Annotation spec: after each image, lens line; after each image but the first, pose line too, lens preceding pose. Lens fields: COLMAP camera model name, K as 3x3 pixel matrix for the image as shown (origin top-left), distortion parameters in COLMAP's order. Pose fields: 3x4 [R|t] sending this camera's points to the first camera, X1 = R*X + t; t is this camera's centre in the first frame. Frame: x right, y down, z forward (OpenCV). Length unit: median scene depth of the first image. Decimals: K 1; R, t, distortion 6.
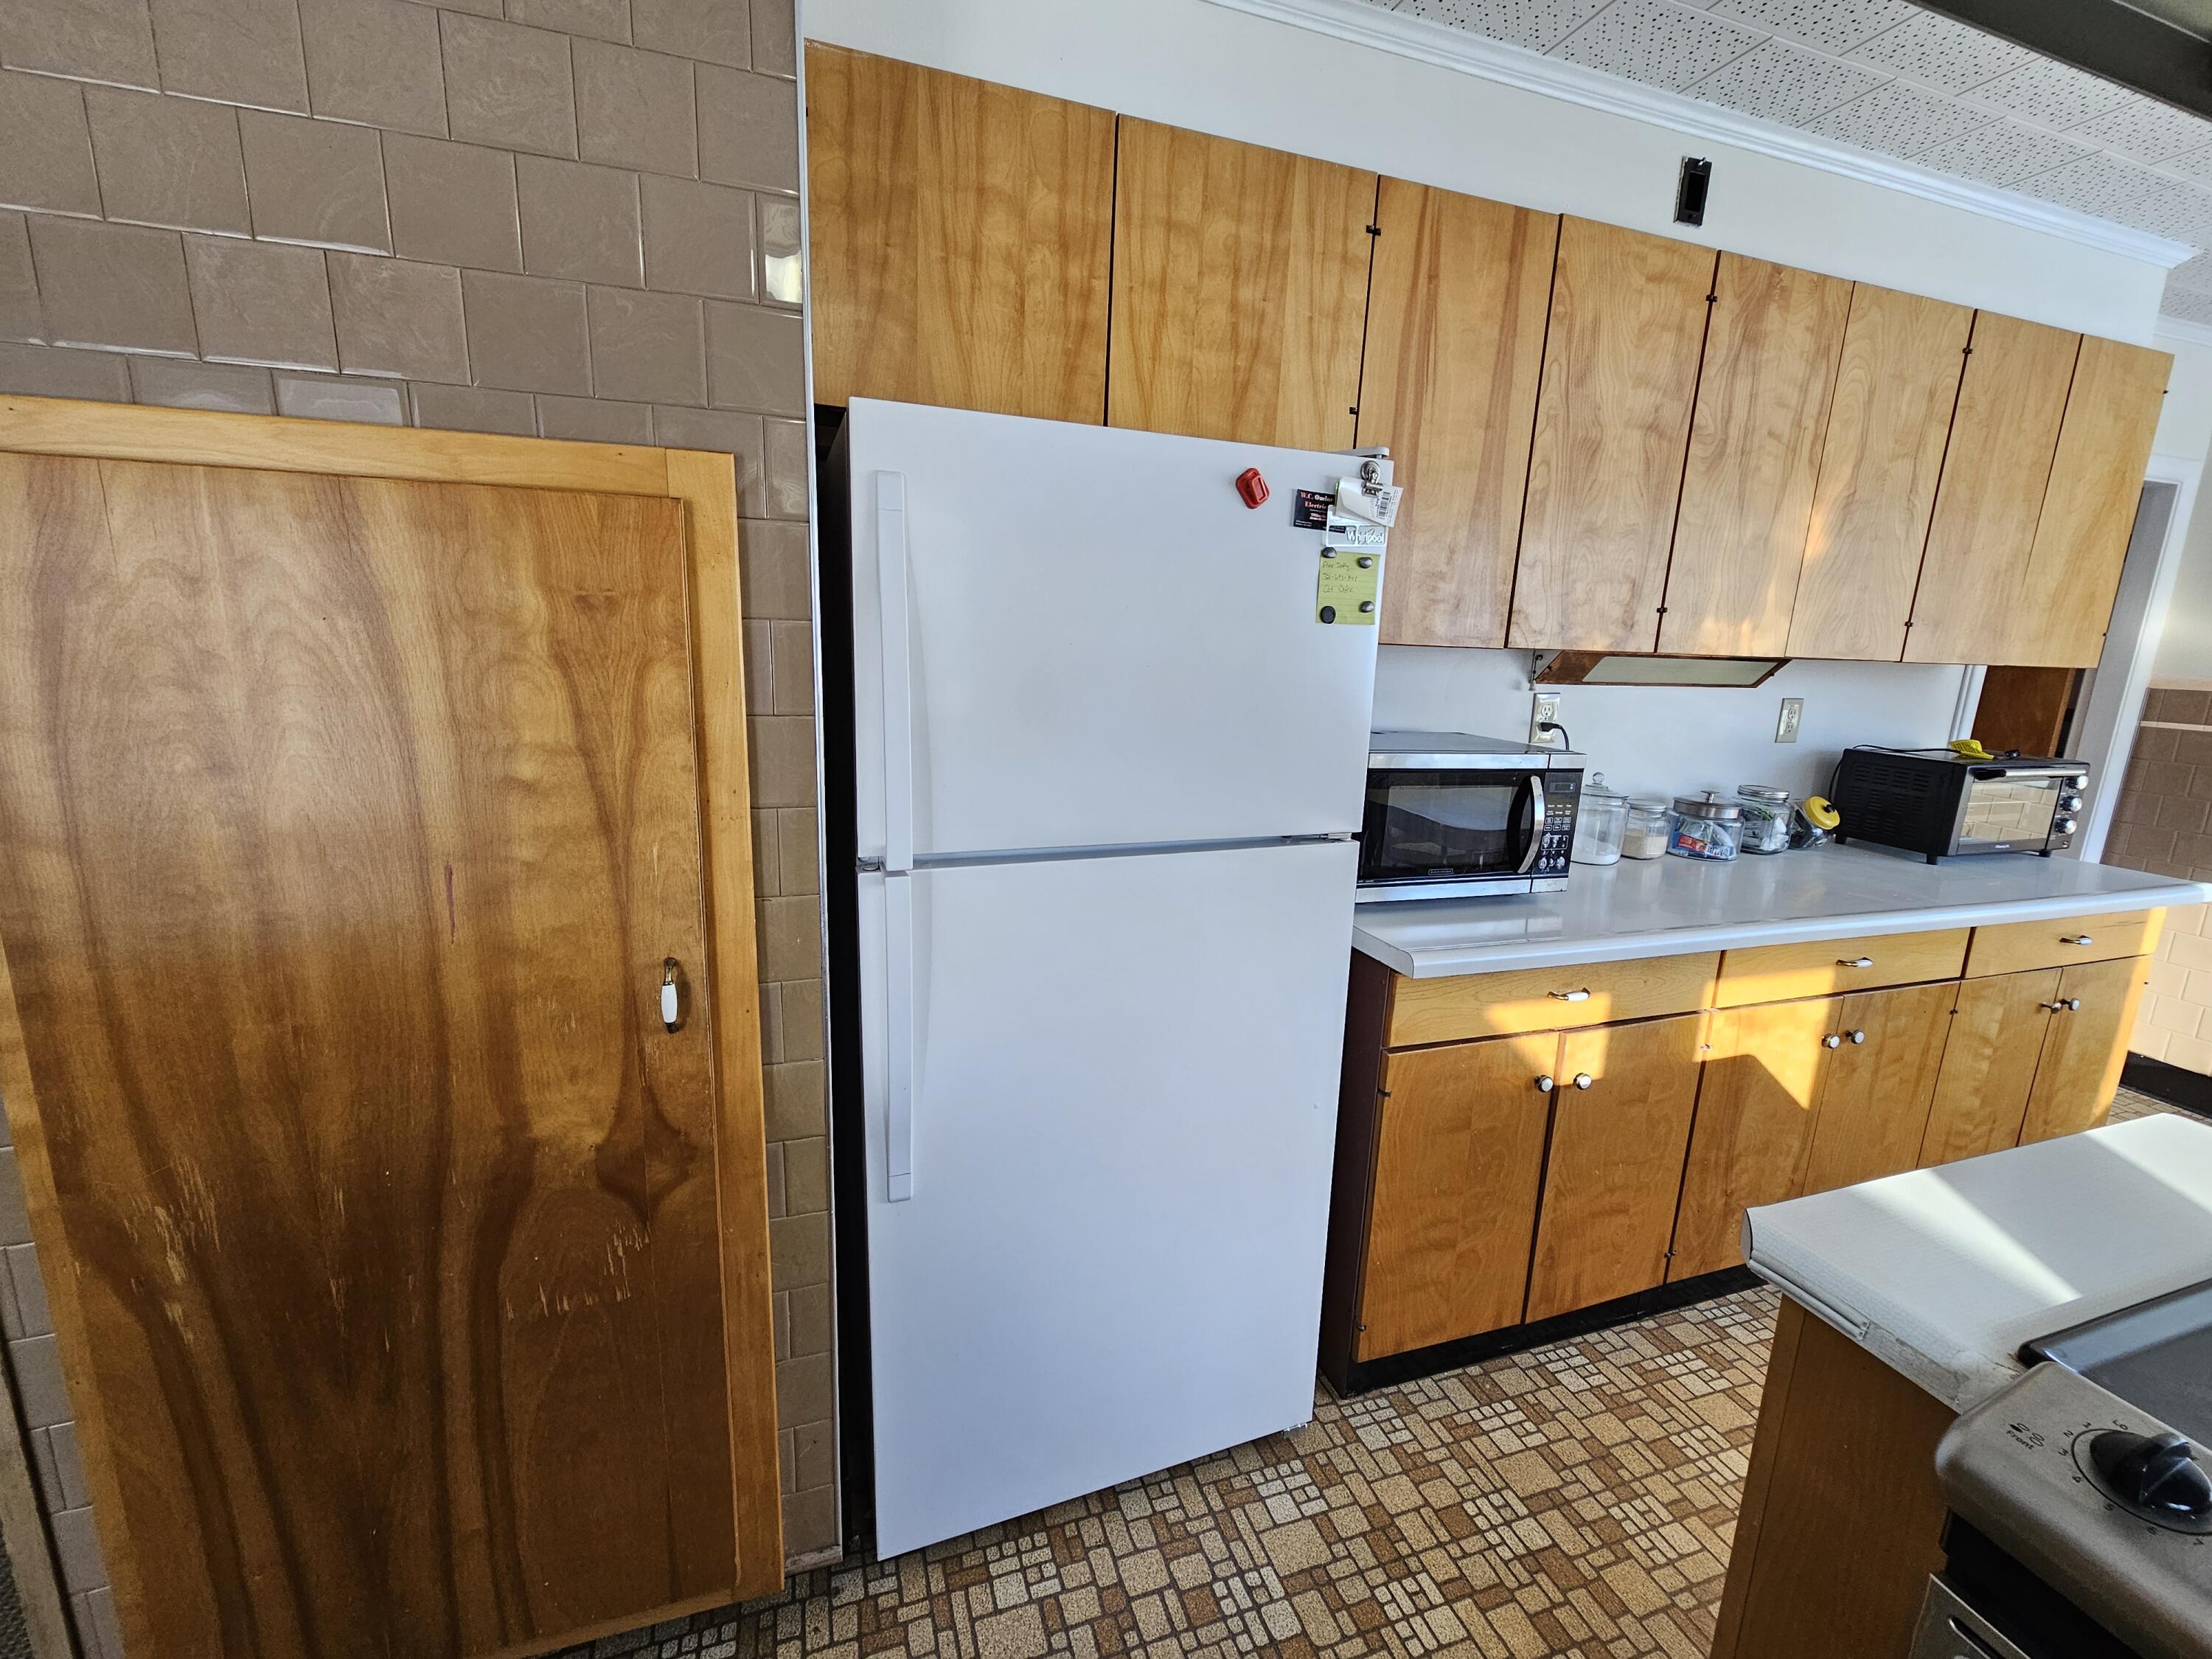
lens RADIAL K [[915.0, 0, 1096.7], [0, 915.0, 822.2], [0, 0, 1]] dist [-0.002316, 0.000752]
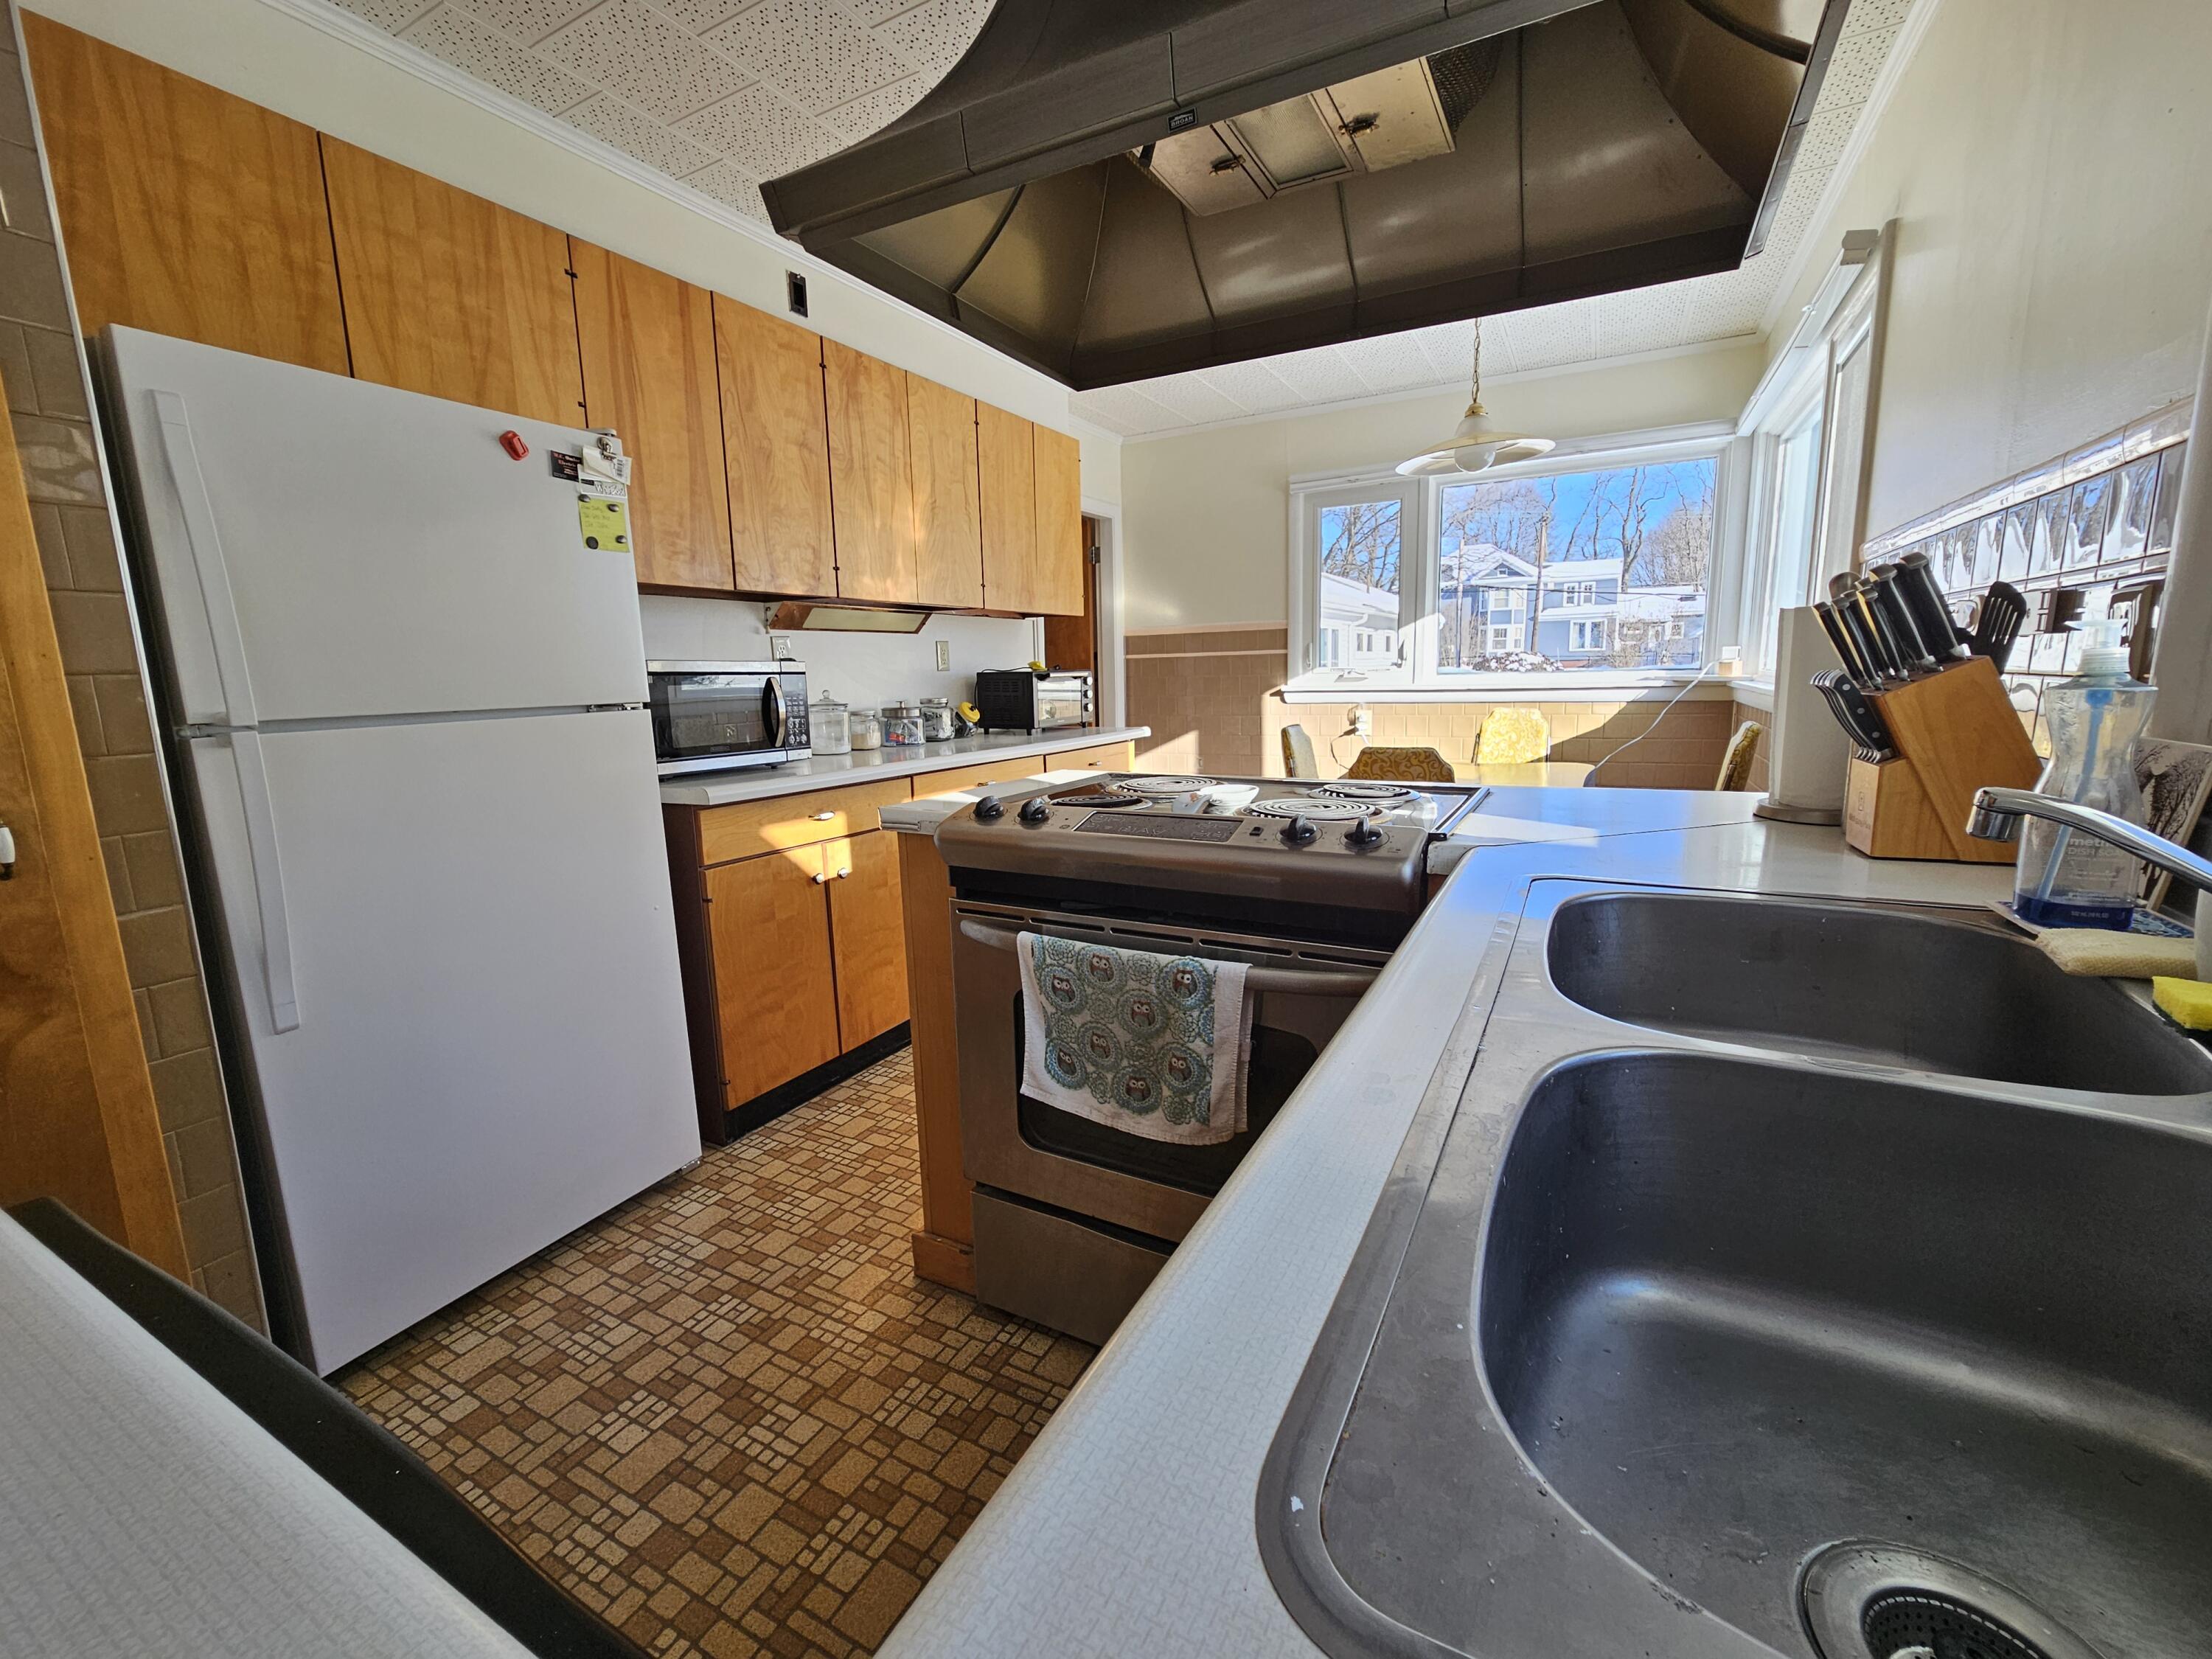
lens RADIAL K [[915.0, 0, 1105.3], [0, 915.0, 821.4], [0, 0, 1]] dist [-0.002316, 0.000752]
pose [[0.730972, -0.162153, 0.662863, -0.133361], [0.184557, 0.982135, 0.036734, 0.222178], [-0.656977, 0.095484, 0.747839, -0.409927]]
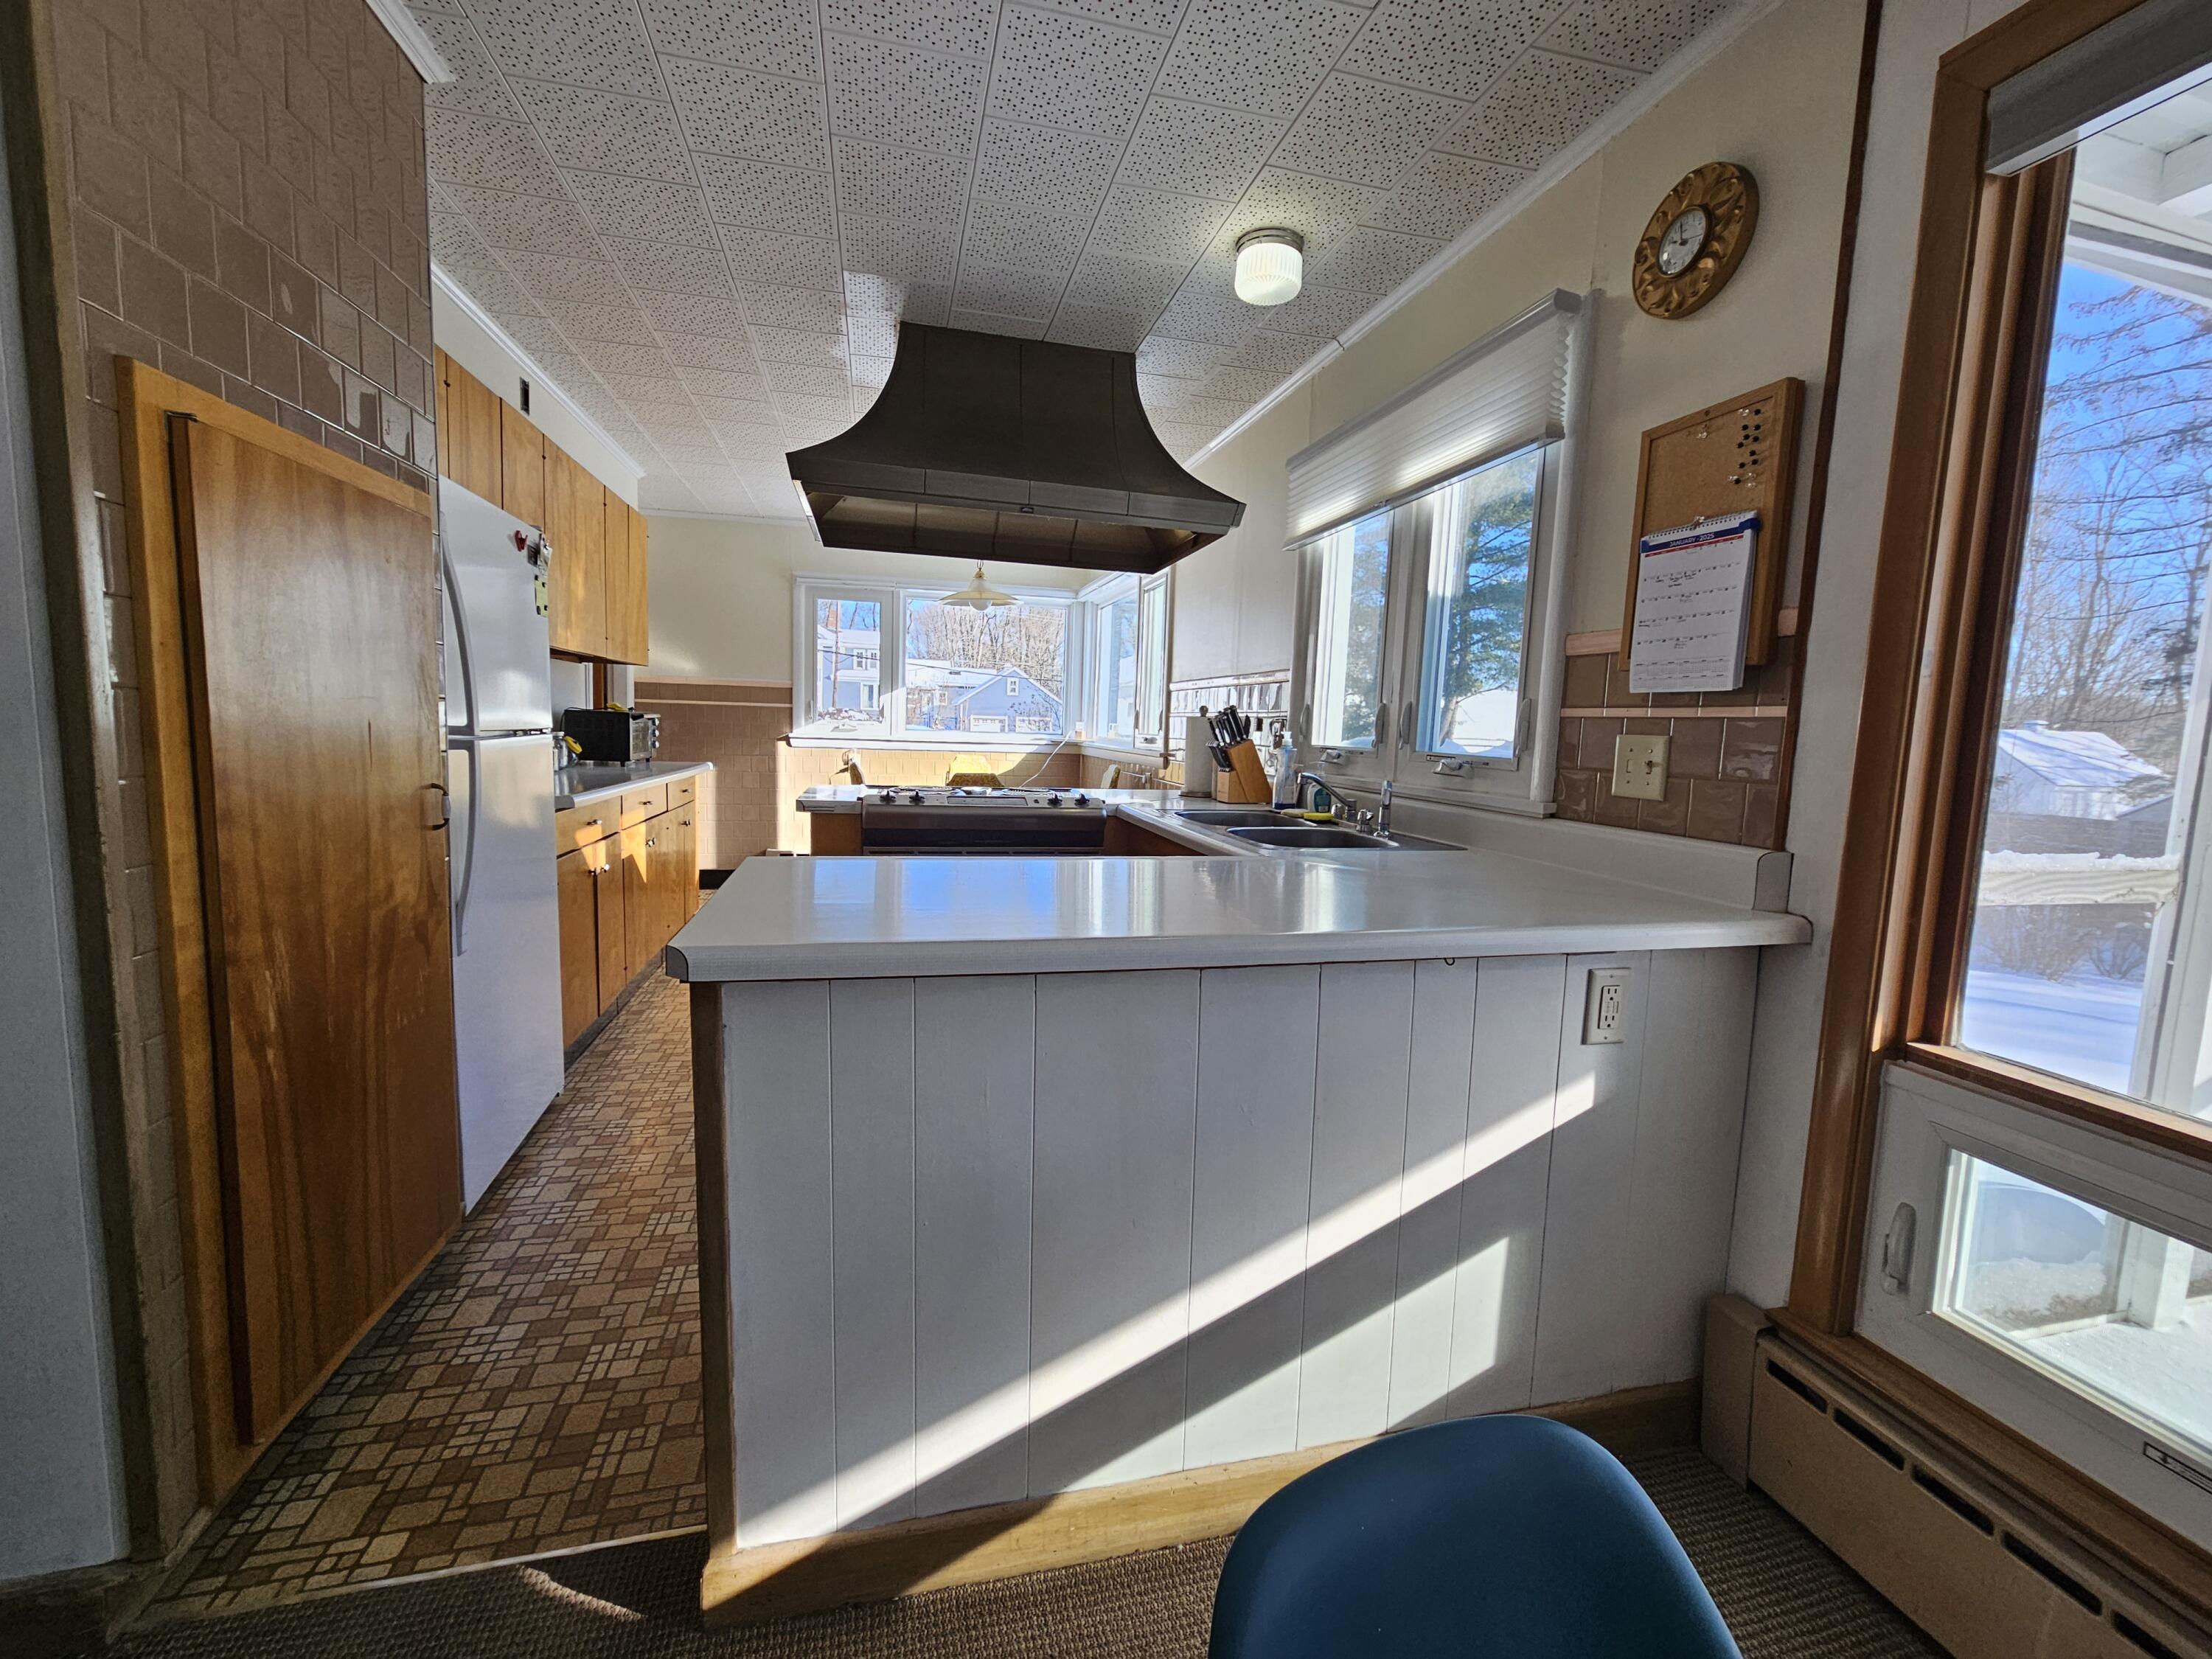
lens RADIAL K [[915.0, 0, 1119.2], [0, 915.0, 804.6], [0, 0, 1]] dist [-0.002316, 0.000752]
pose [[0.071259, -0.117037, 0.990568, -1.238940], [0.166335, 0.980581, 0.103892, 0.134120], [-0.983491, 0.157363, 0.089343, -0.231540]]
